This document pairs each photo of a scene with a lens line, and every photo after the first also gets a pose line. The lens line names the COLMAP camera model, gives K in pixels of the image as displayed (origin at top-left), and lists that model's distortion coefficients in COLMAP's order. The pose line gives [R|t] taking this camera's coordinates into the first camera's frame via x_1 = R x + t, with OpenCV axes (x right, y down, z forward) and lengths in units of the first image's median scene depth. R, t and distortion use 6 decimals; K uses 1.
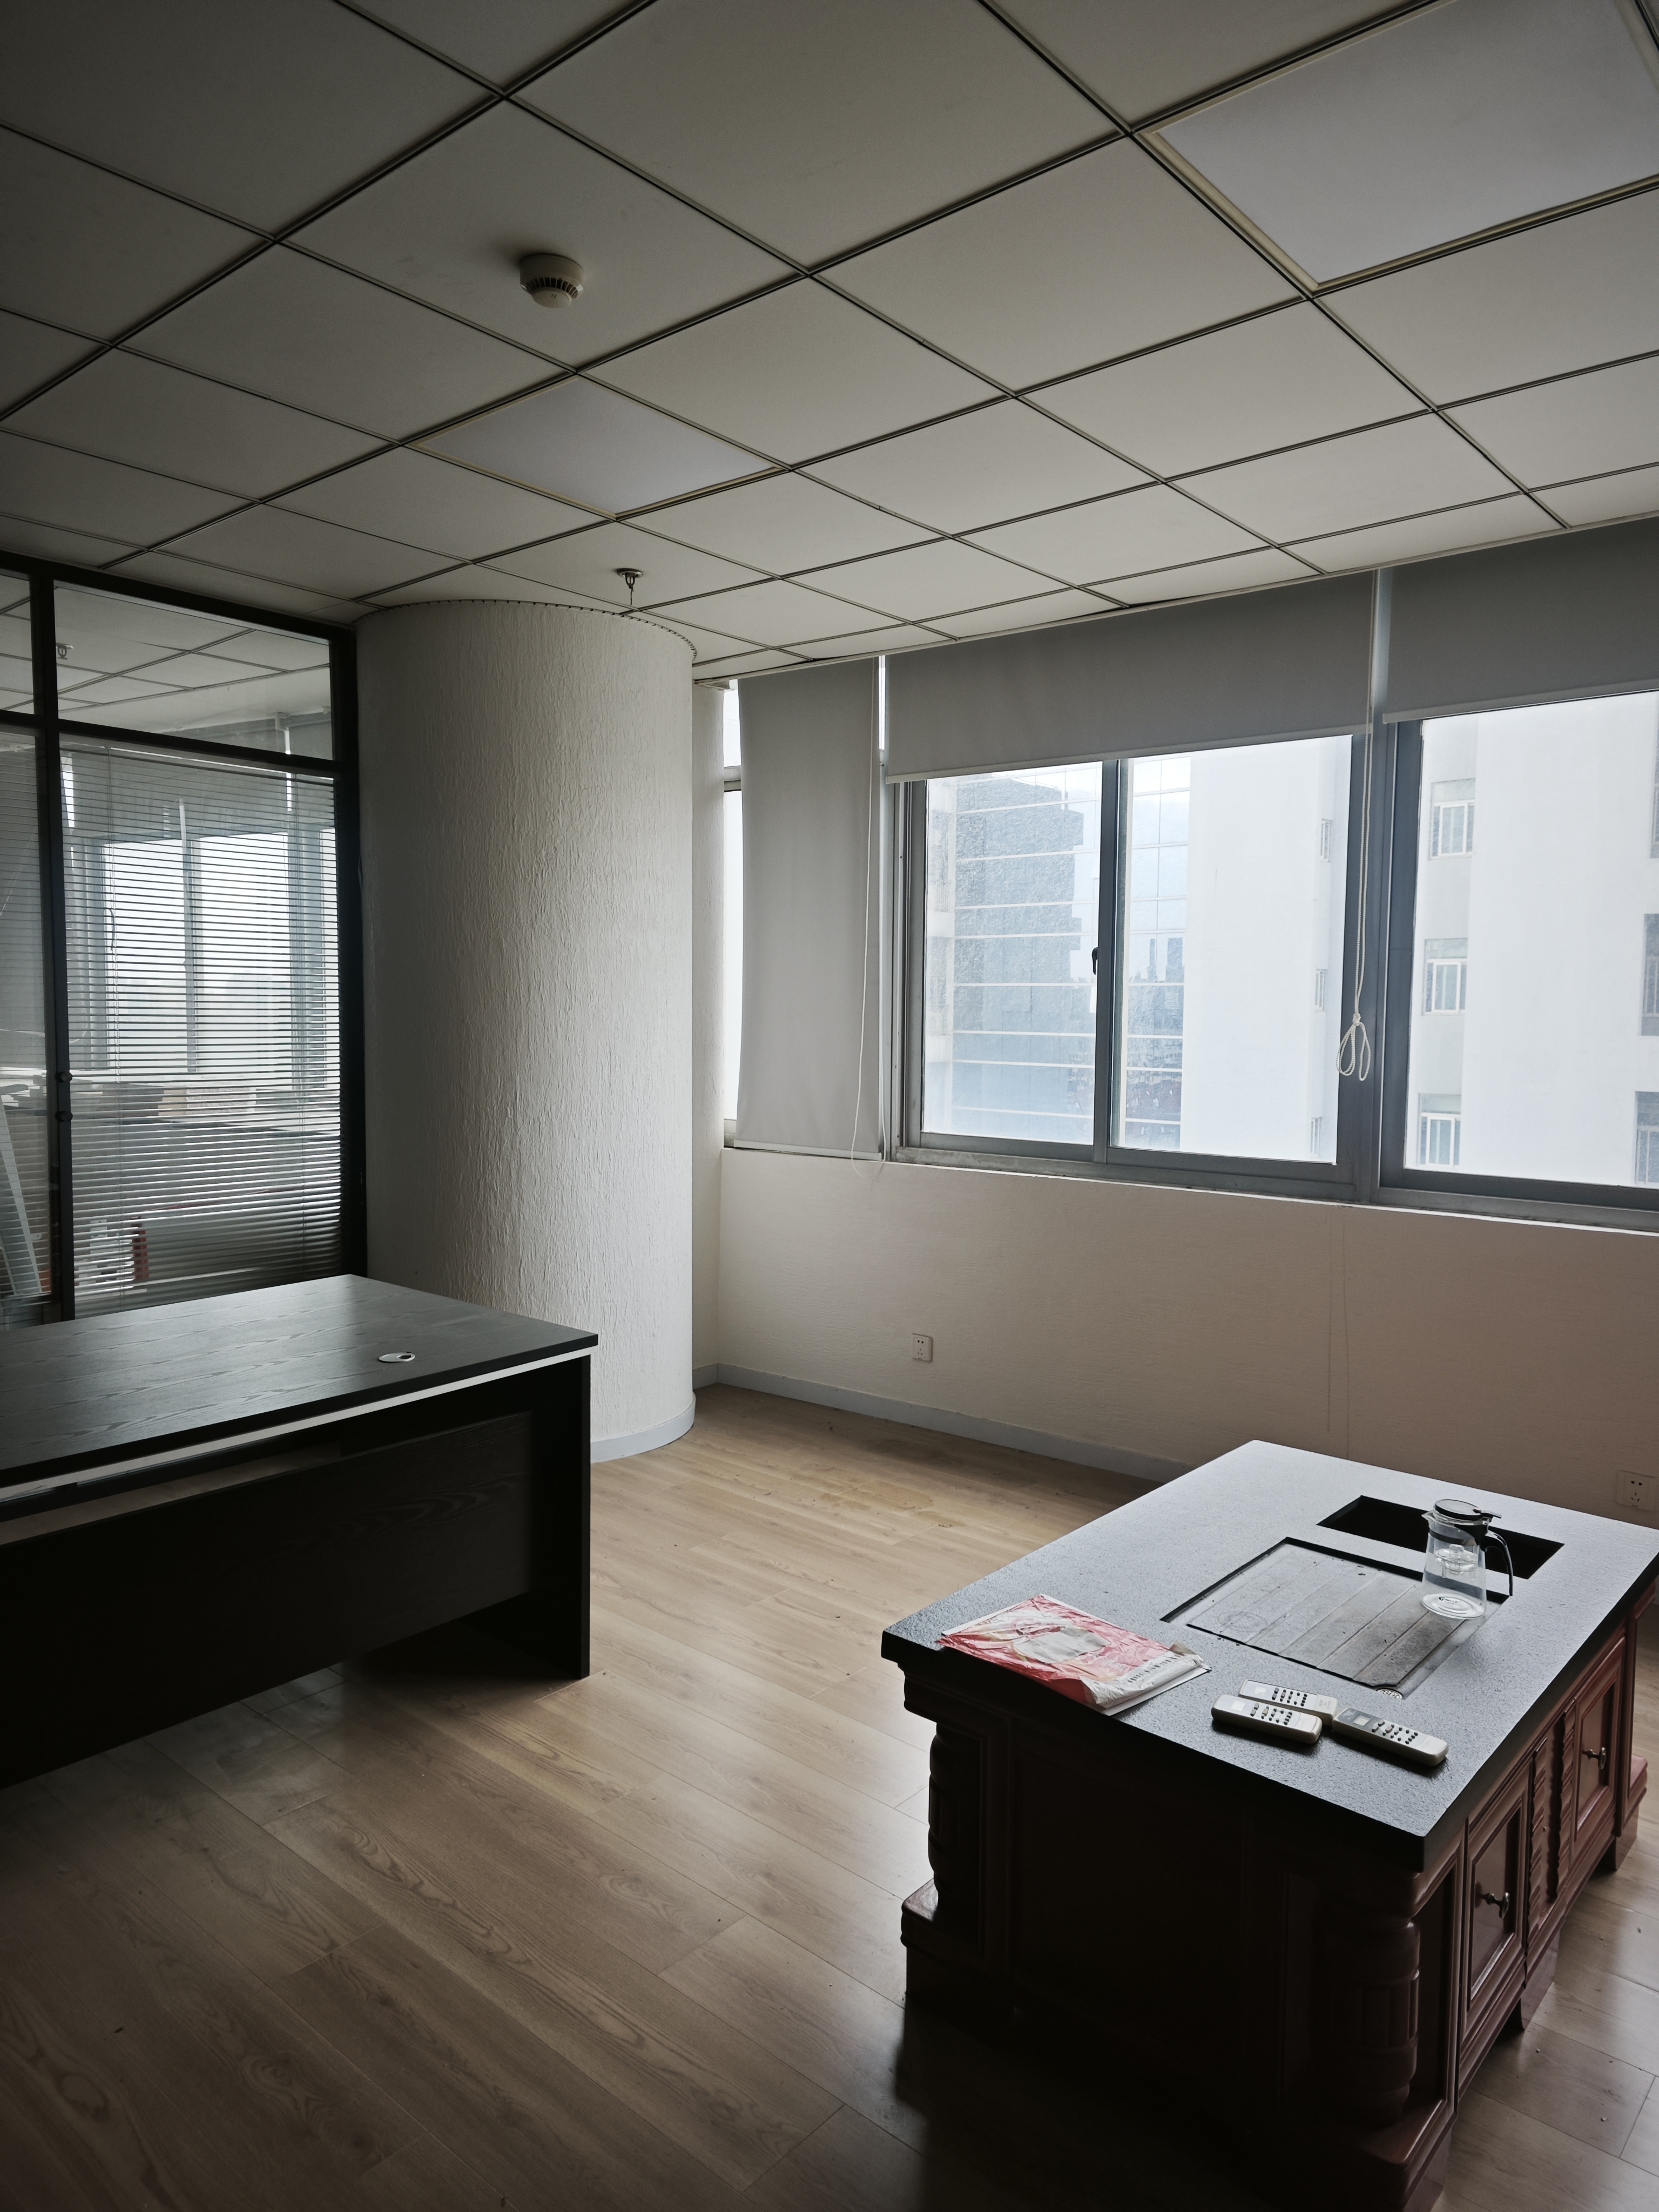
lens RADIAL K [[1470.7, 0, 676.1], [0, 1470.7, 1096.2], [0, 0, 1]] dist [0.023749, -0.002698]
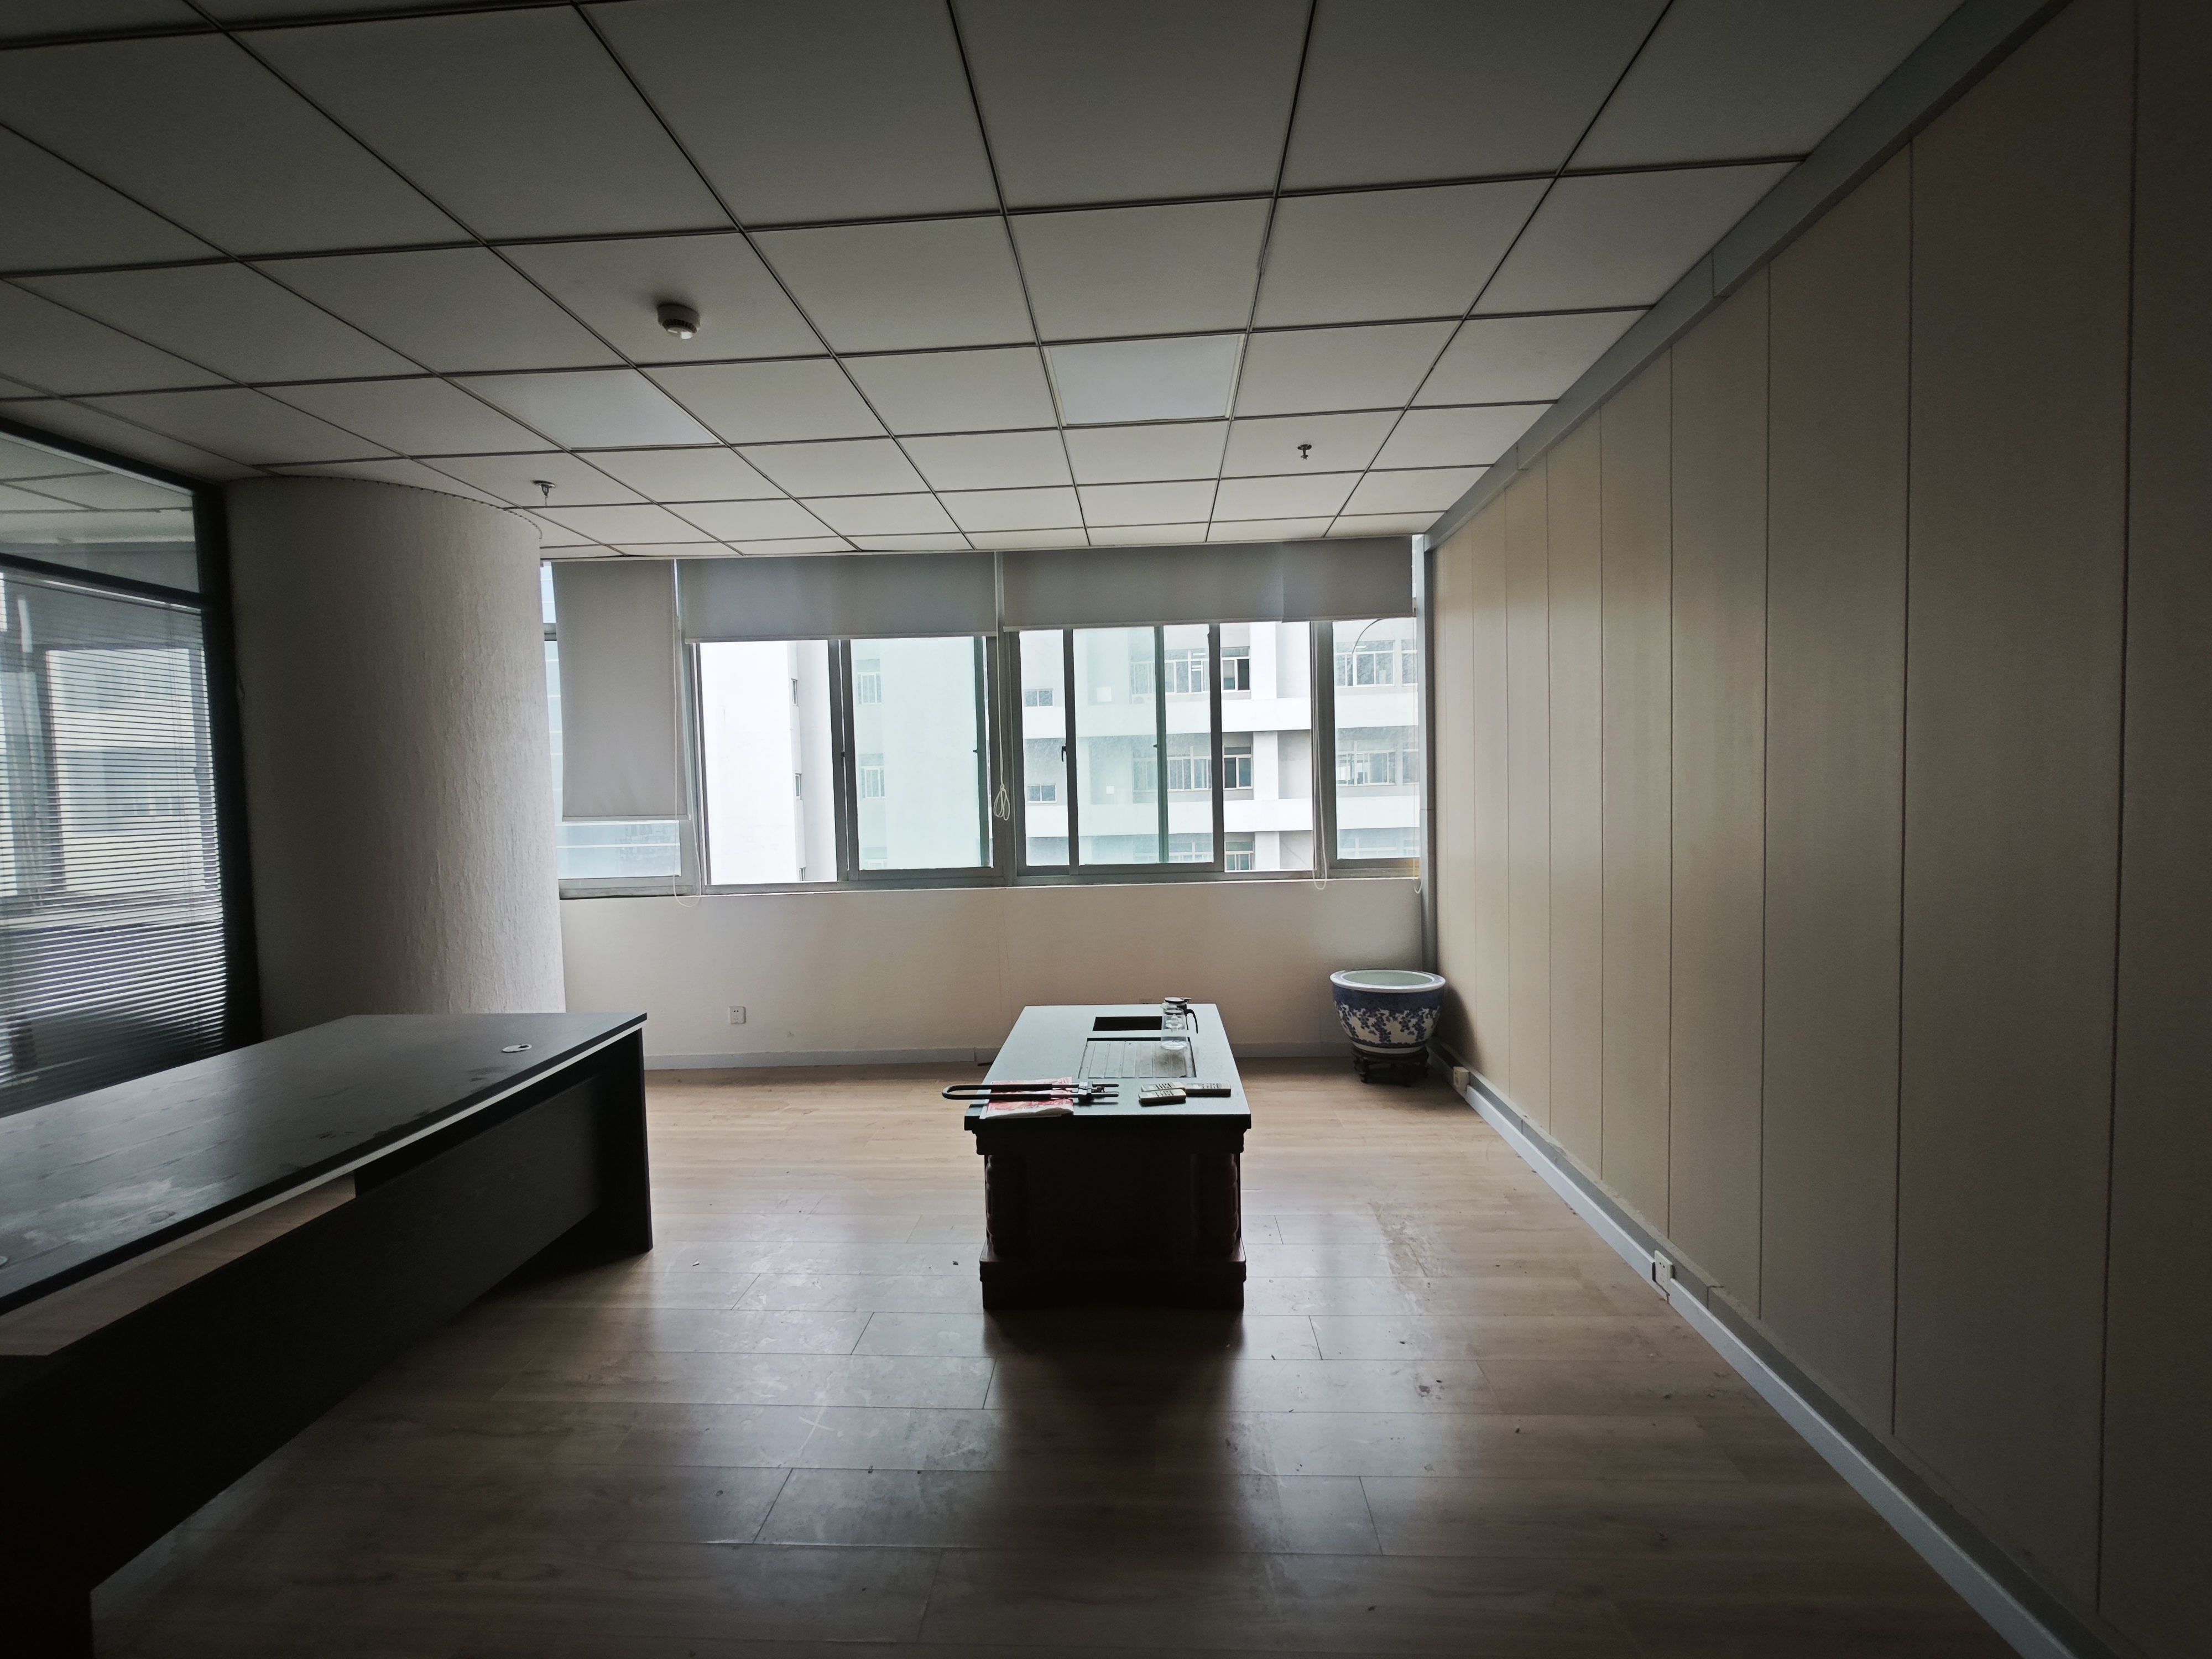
lens RADIAL K [[995.9, 0, 1066.7], [0, 995.9, 824.9], [0, 0, 1]] dist [0.000300, 0.000376]
pose [[0.780355, -0.050927, 0.623259, -0.235923], [0.072547, 0.997321, -0.009341, 0.011653], [-0.621114, 0.052505, 0.781959, -0.027275]]
